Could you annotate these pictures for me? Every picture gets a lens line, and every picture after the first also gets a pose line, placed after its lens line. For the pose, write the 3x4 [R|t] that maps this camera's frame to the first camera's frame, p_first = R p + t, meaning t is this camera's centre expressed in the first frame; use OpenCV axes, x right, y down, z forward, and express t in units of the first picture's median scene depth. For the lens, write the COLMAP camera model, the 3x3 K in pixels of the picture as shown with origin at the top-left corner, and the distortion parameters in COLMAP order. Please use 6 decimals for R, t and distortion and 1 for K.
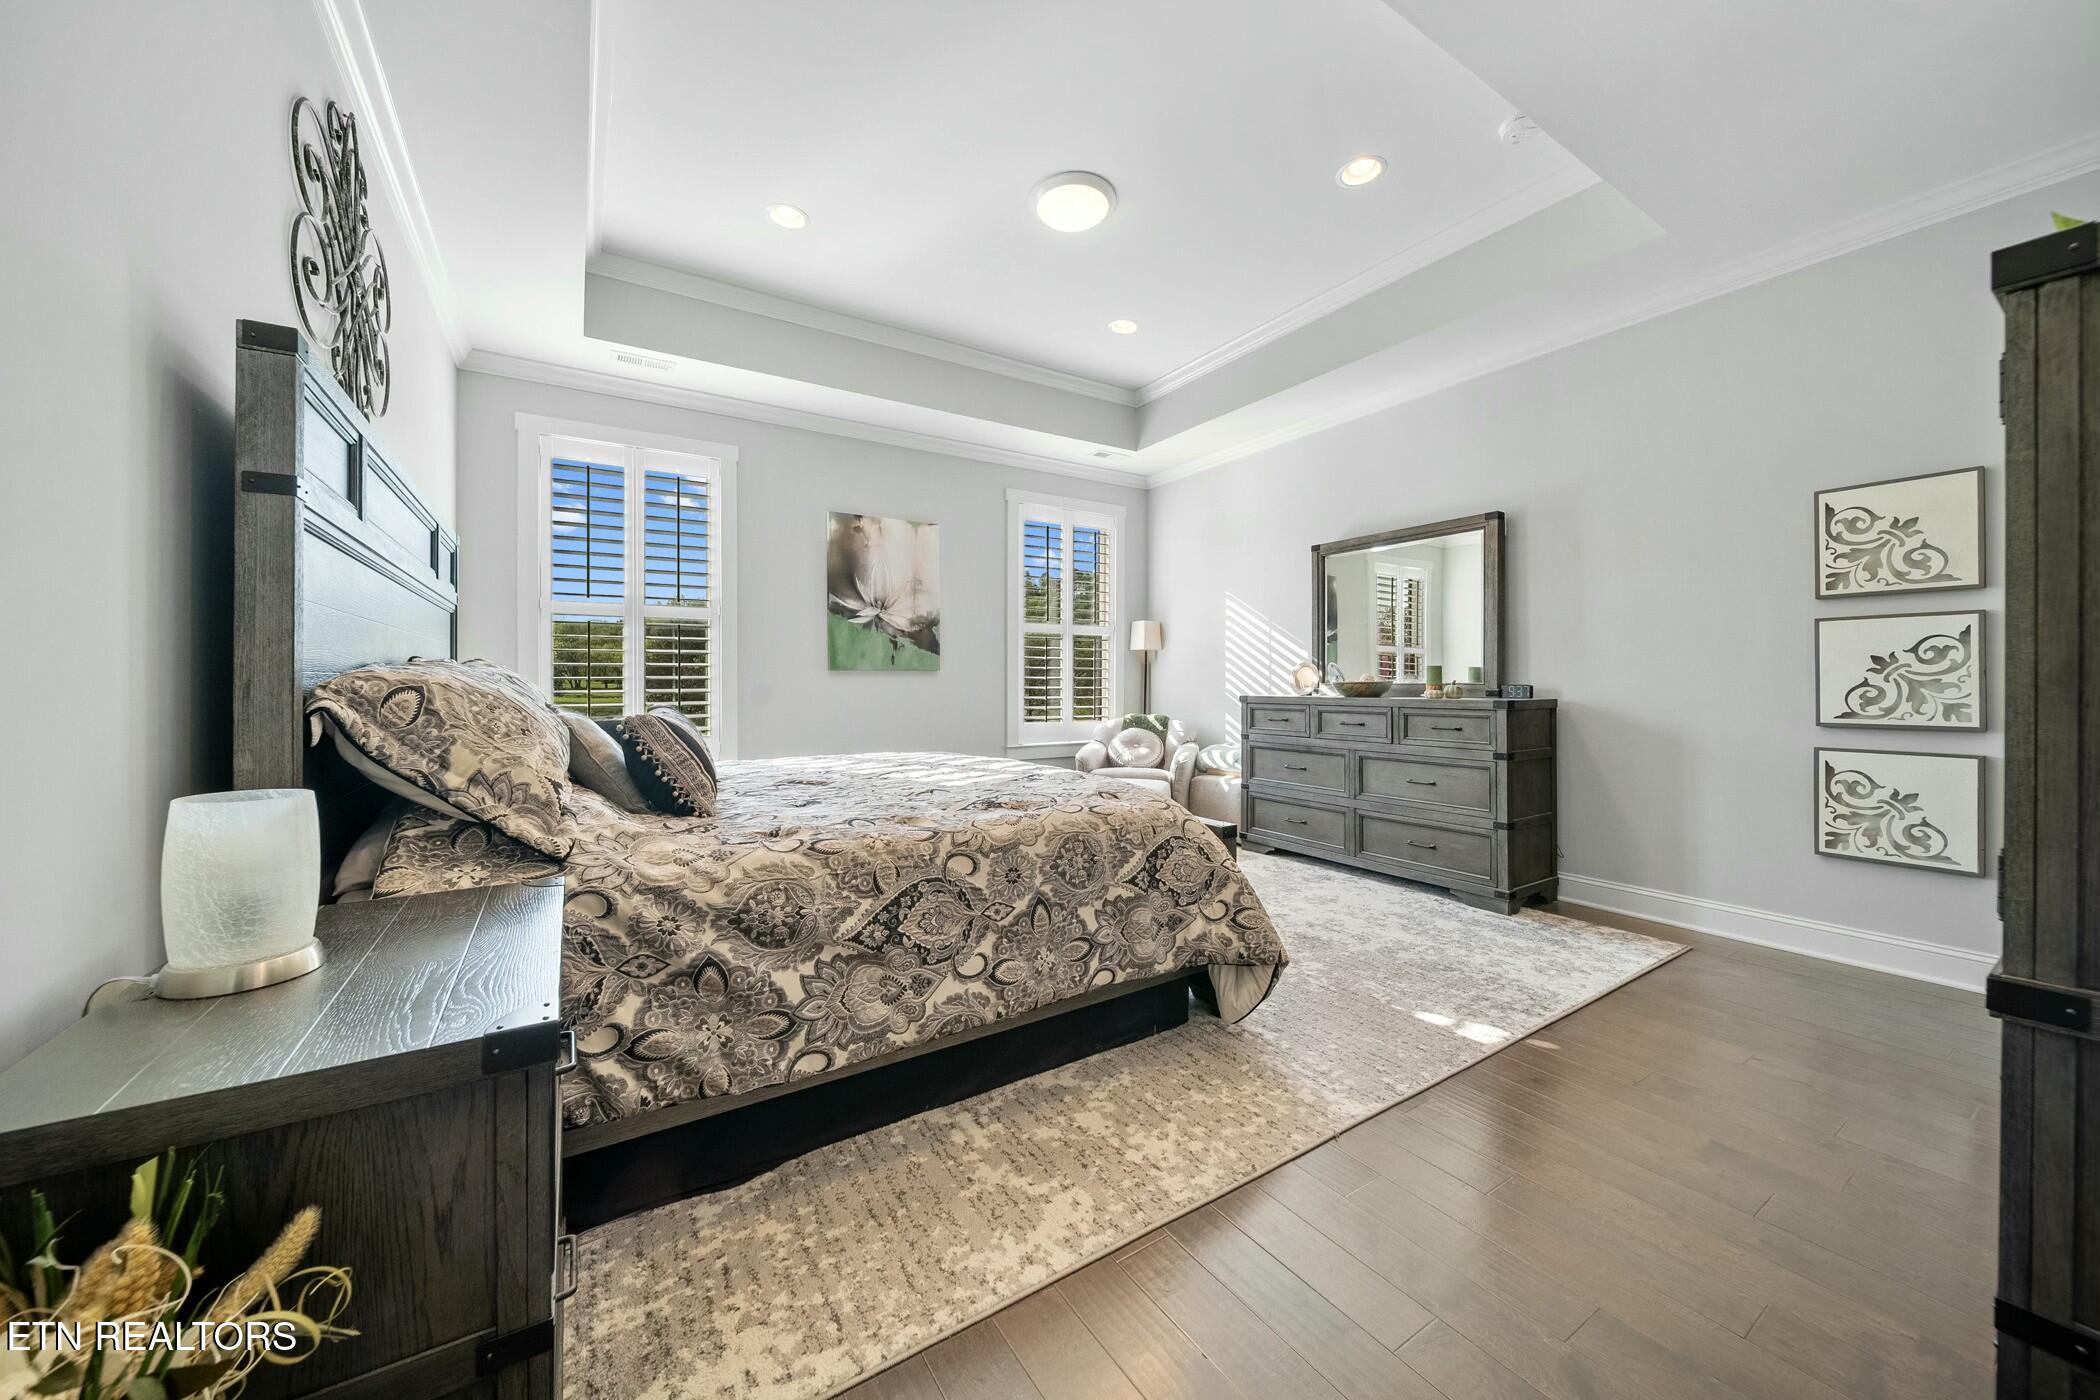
lens RADIAL K [[733.9, 0, 1030.5], [0, 733.9, 675.4], [0, 0, 1]] dist [-0.002352, -0.001077]
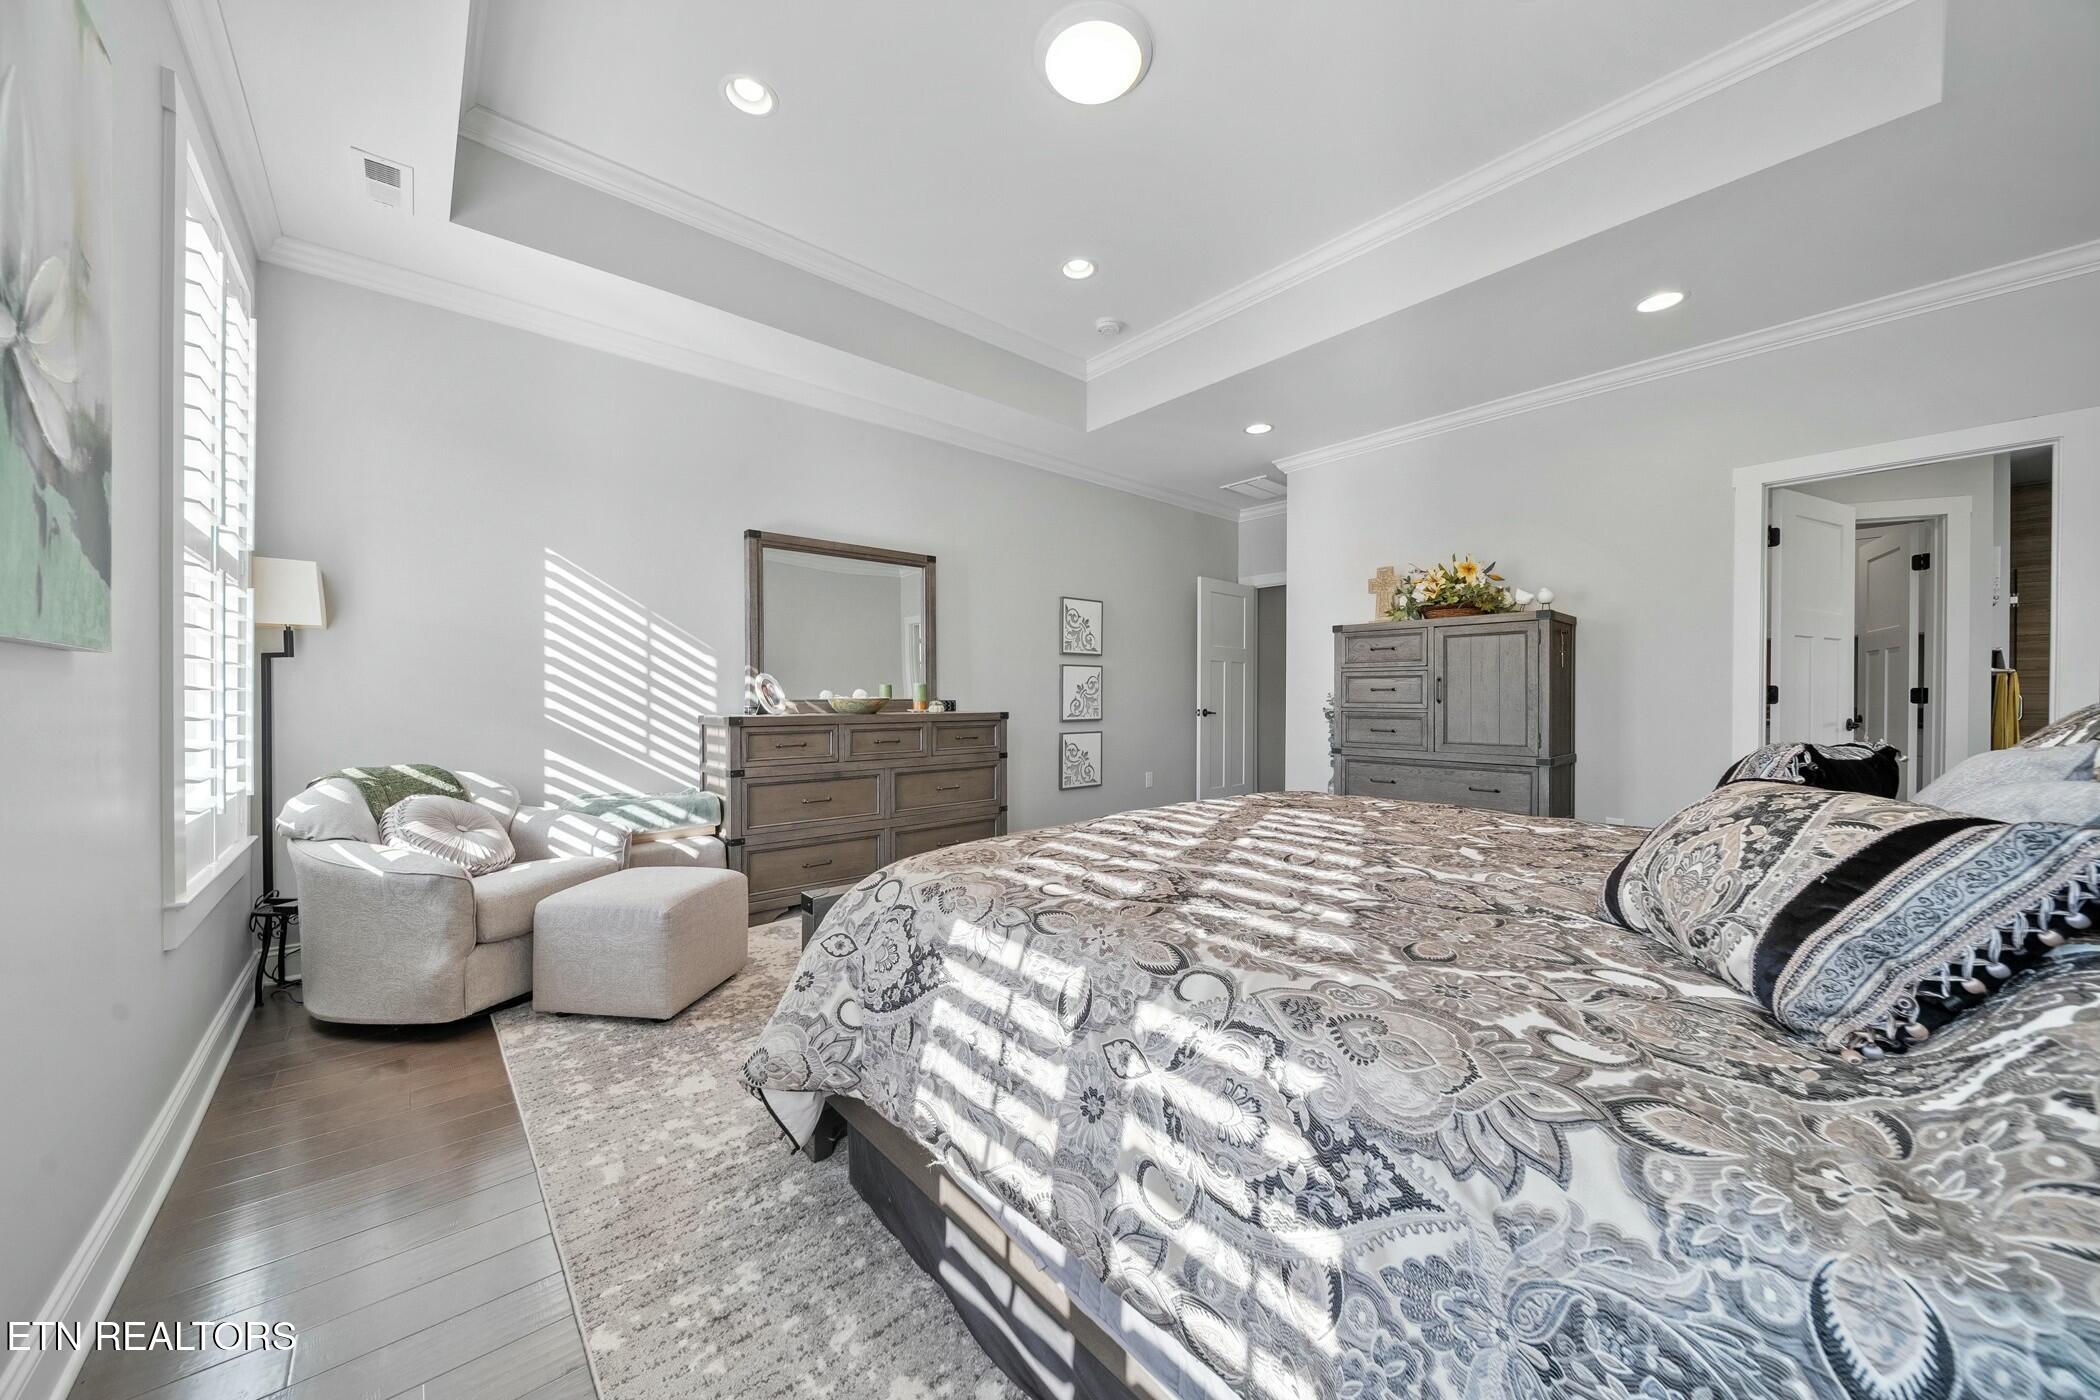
lens RADIAL K [[733.9, 0, 1050.5], [0, 733.9, 700.7], [0, 0, 1]] dist [-0.002352, -0.001077]
pose [[-0.172307, -0.003093, 0.985038, -1.104890], [-0.008890, 0.999959, 0.001585, 0.018557], [-0.985003, -0.008484, -0.172328, 1.930929]]
